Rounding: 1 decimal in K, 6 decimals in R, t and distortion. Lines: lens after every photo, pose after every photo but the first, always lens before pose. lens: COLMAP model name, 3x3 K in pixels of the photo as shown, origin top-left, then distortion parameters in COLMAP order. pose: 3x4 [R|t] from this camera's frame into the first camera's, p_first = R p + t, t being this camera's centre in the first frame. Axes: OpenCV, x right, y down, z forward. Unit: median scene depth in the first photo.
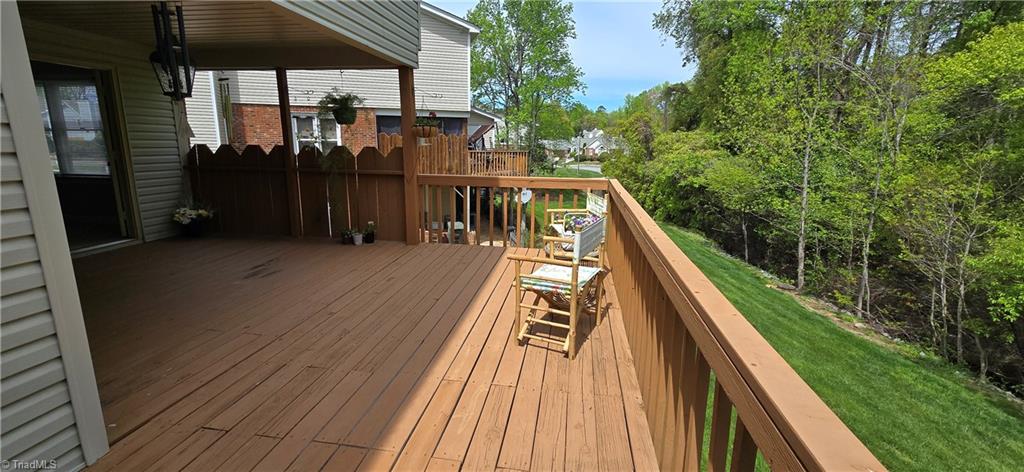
lens RADIAL K [[424.9, 0, 511.0], [0, 424.9, 223.9], [0, 0, 1]] dist [0.000170, 0.000402]
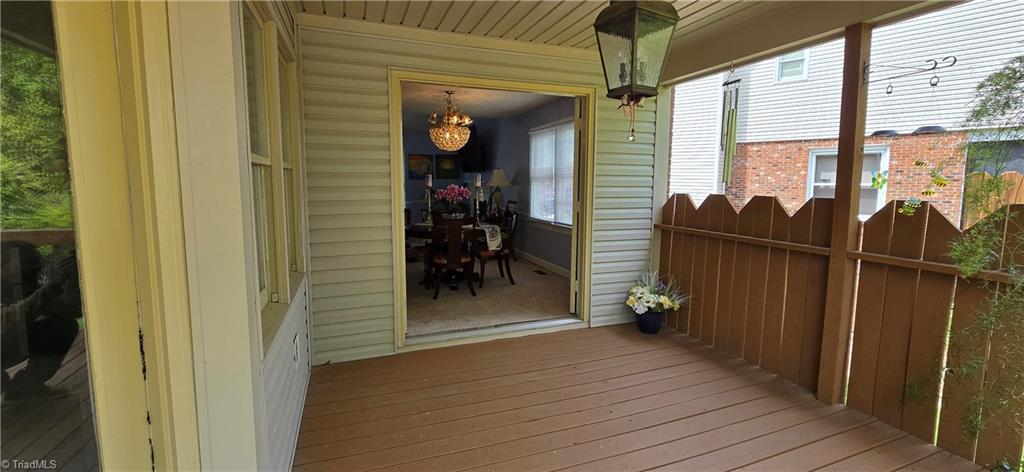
lens RADIAL K [[424.9, 0, 511.0], [0, 424.9, 223.9], [0, 0, 1]] dist [0.000170, 0.000402]
pose [[0.501395, 0.082481, -0.861278, -0.312363], [-0.168939, 0.985618, -0.003960, -0.098983], [0.848565, 0.147489, 0.508119, 0.477615]]
